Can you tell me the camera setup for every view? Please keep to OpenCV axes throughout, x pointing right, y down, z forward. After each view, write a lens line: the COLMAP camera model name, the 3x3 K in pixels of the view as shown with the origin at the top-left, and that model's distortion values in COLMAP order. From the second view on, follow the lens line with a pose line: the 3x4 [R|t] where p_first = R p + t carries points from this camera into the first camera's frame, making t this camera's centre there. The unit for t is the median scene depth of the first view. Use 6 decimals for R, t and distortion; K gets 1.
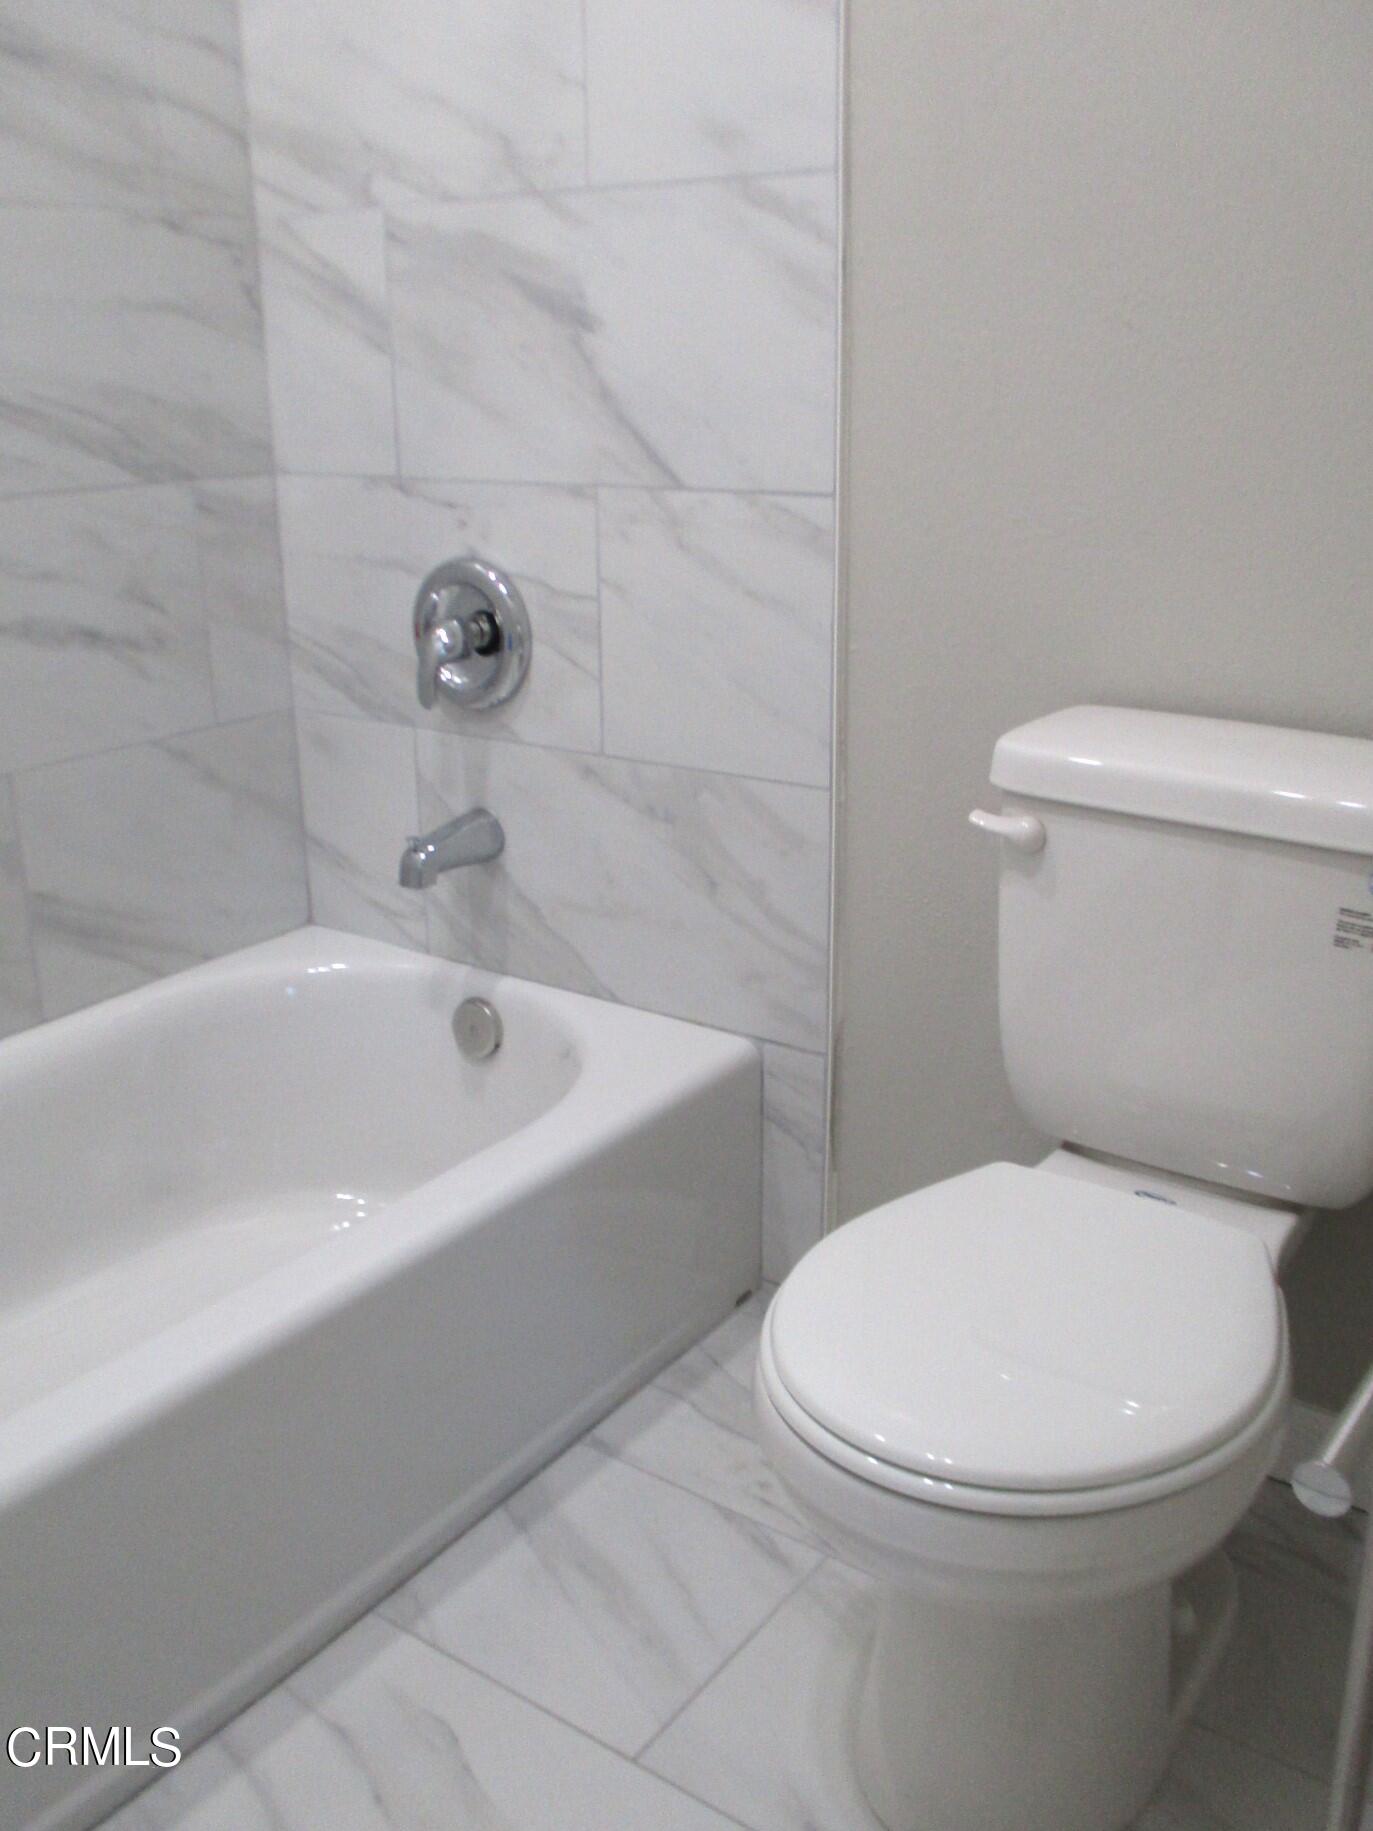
lens RADIAL K [[1665.4, 0, 686.5], [0, 1665.4, 915.5], [0, 0, 1]] dist [-0.043711, -0.004166]
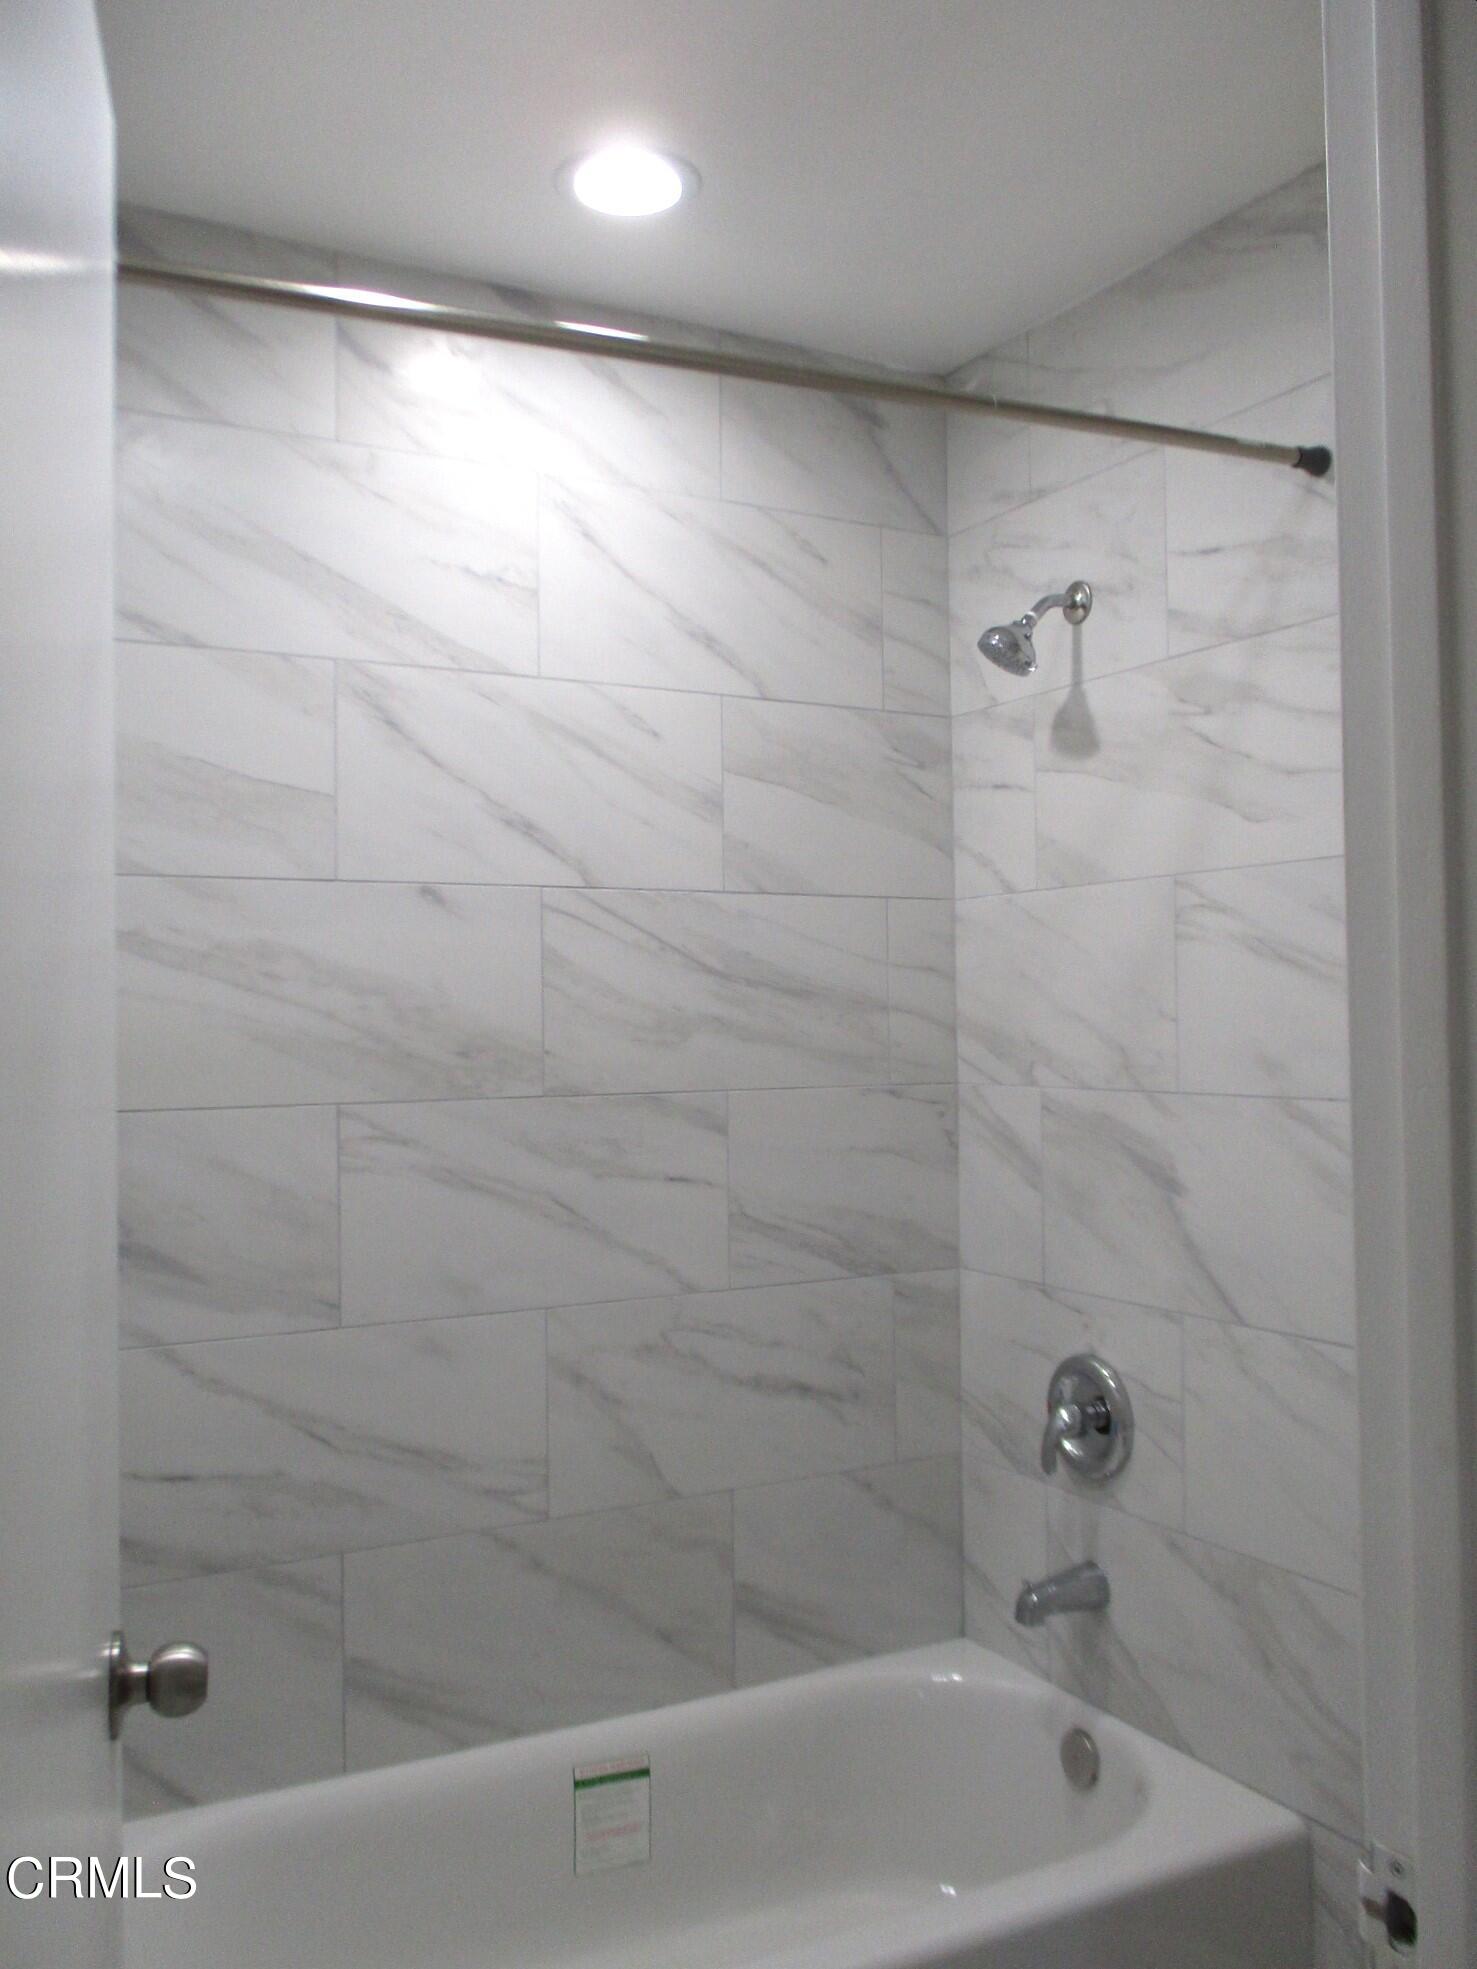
lens RADIAL K [[1714.4, 0, 738.5], [0, 1714.4, 984.5], [0, 0, 1]] dist [-0.010074, -0.005017]
pose [[0.891929, -0.007218, -0.452118, 0.217937], [-0.141765, 0.944997, -0.294759, -0.060021], [0.429378, 0.326998, 0.841847, -0.293485]]
